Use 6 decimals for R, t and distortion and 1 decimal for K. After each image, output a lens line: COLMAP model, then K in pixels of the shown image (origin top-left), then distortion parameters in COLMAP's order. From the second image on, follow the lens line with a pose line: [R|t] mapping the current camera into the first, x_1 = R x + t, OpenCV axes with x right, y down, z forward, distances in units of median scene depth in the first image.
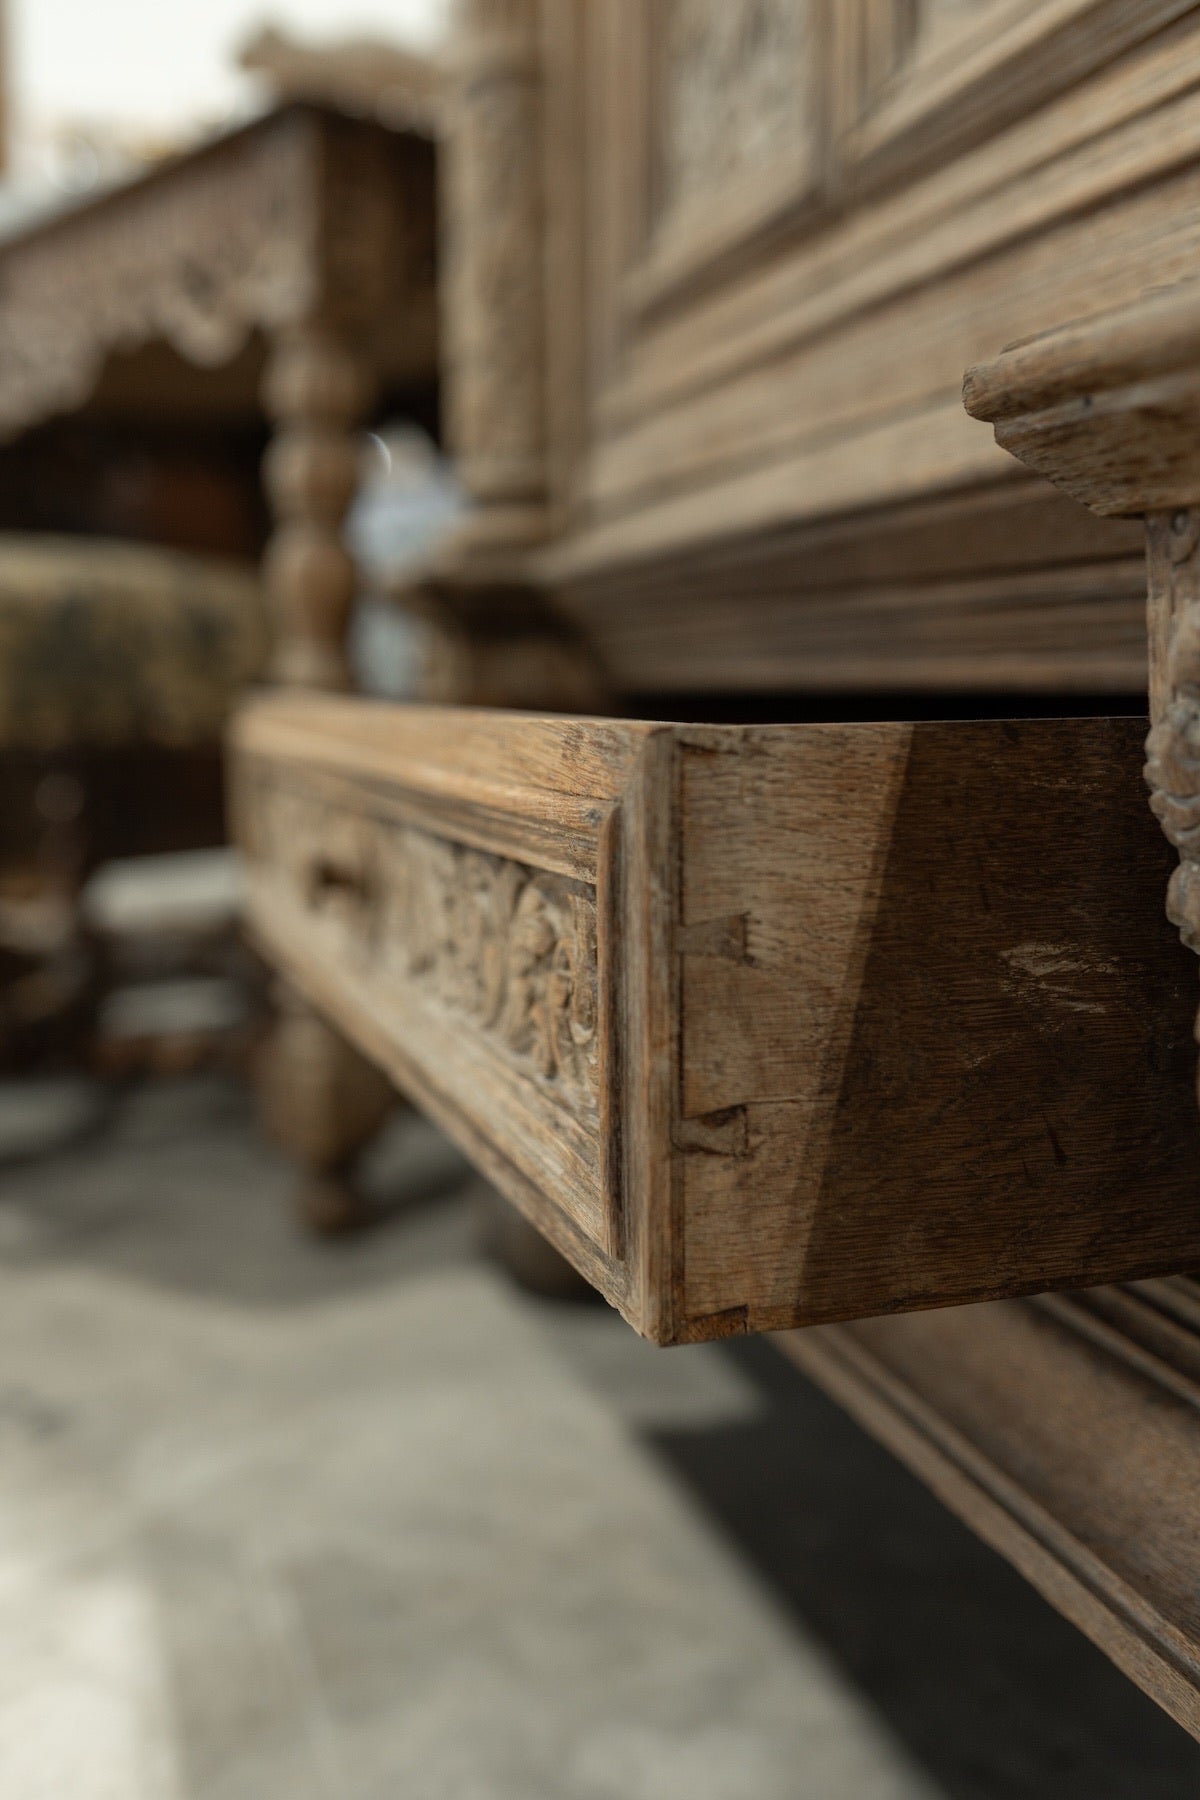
lens RADIAL K [[1767.5, 0, 595.8], [0, 1767.5, 881.2], [0, 0, 1]] dist [-0.010918, 0.007032]
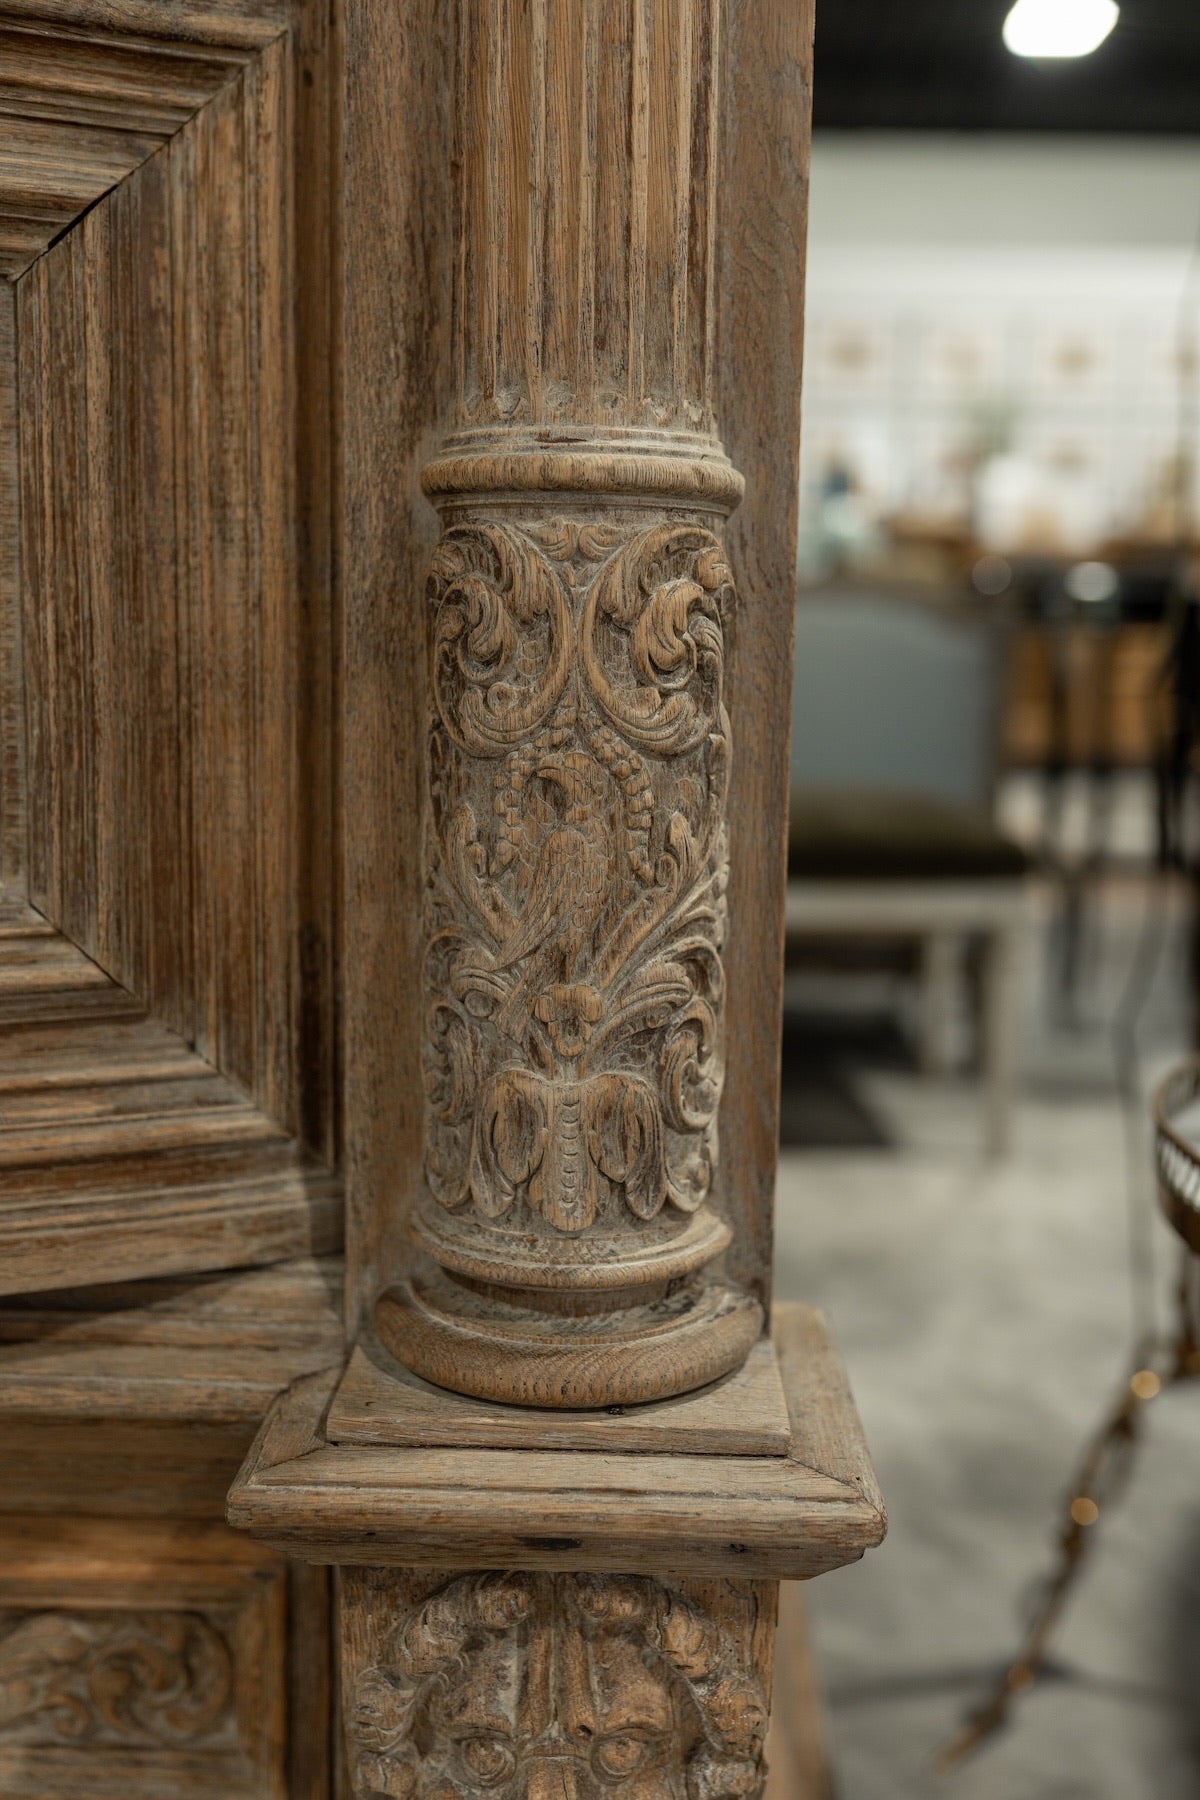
lens RADIAL K [[1767.5, 0, 595.8], [0, 1767.5, 881.2], [0, 0, 1]] dist [-0.010918, 0.007032]
pose [[0.303935, -0.116307, 0.945567, -0.949462], [0.088652, 0.991666, 0.093482, -0.872193], [-0.948559, 0.055414, 0.311713, 0.282981]]
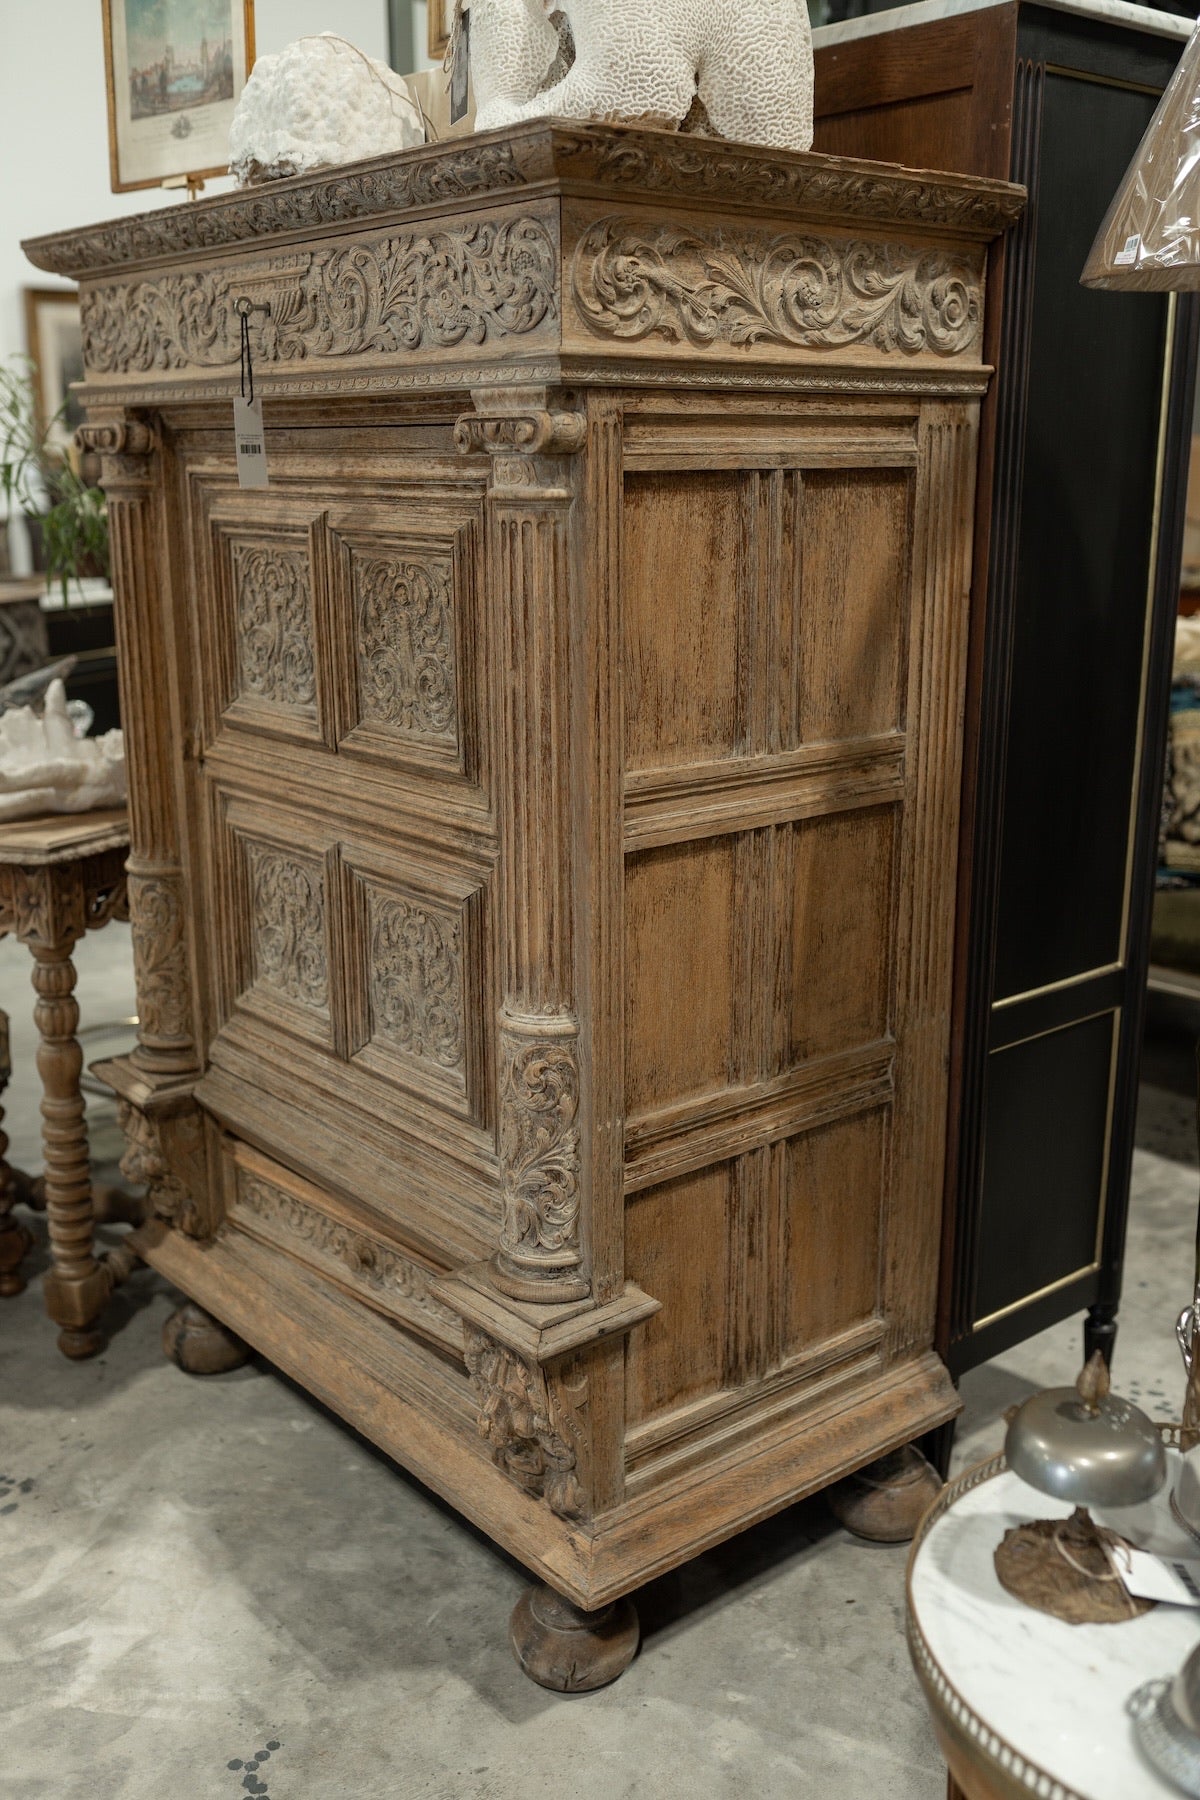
lens RADIAL K [[1713.3, 0, 606.9], [0, 1713.3, 895.8], [0, 0, 1]] dist [-0.003076, 0.013279]
pose [[0.914919, -0.095157, 0.392261, -1.101212], [0.040117, 0.988440, 0.146211, -2.045463], [-0.401639, -0.118035, 0.908160, -3.428069]]
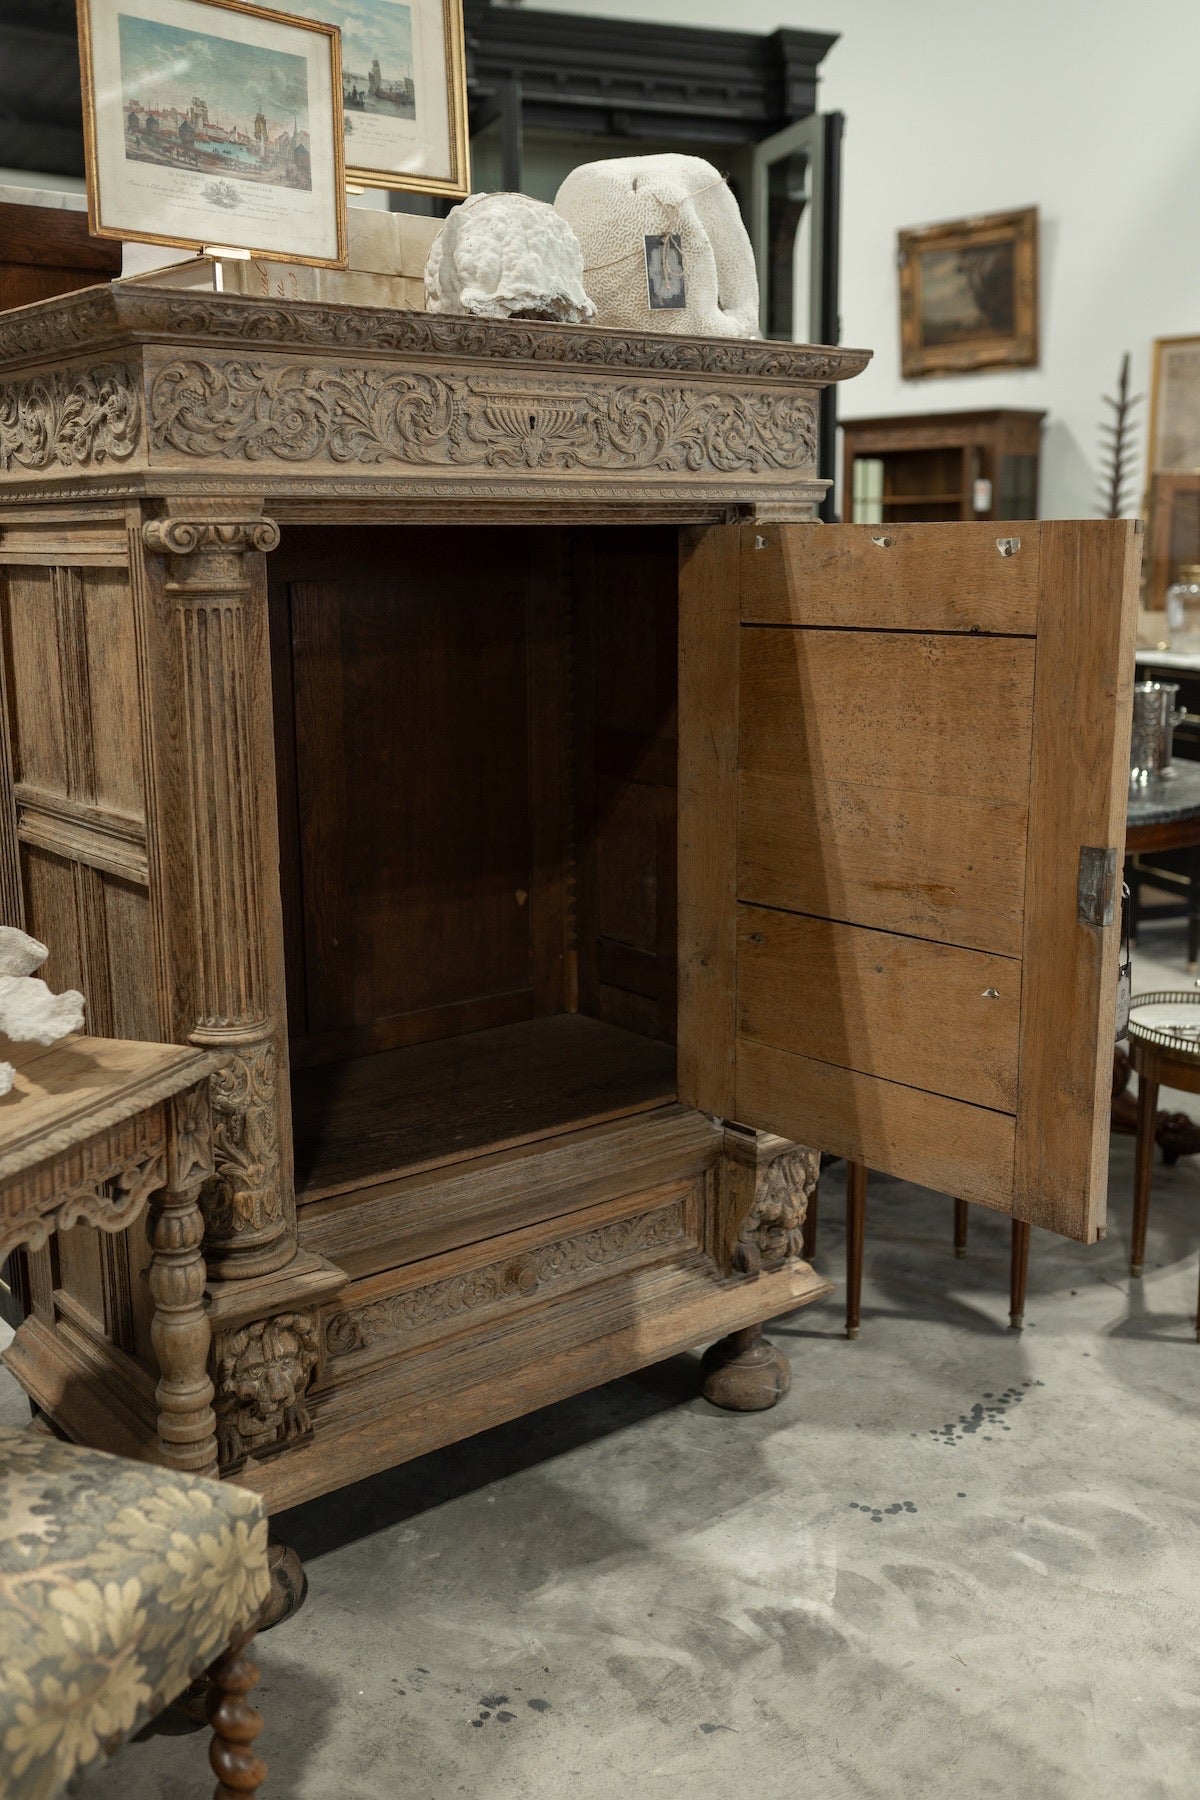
lens RADIAL K [[1714.1, 0, 595.2], [0, 1714.1, 893.2], [0, 0, 1]] dist [-0.000672, 0.009051]
pose [[-0.384657, -0.174260, 0.906462, -5.299951], [0.116235, 0.965057, 0.234848, -2.834100], [-0.915712, 0.195698, -0.350961, 3.674735]]
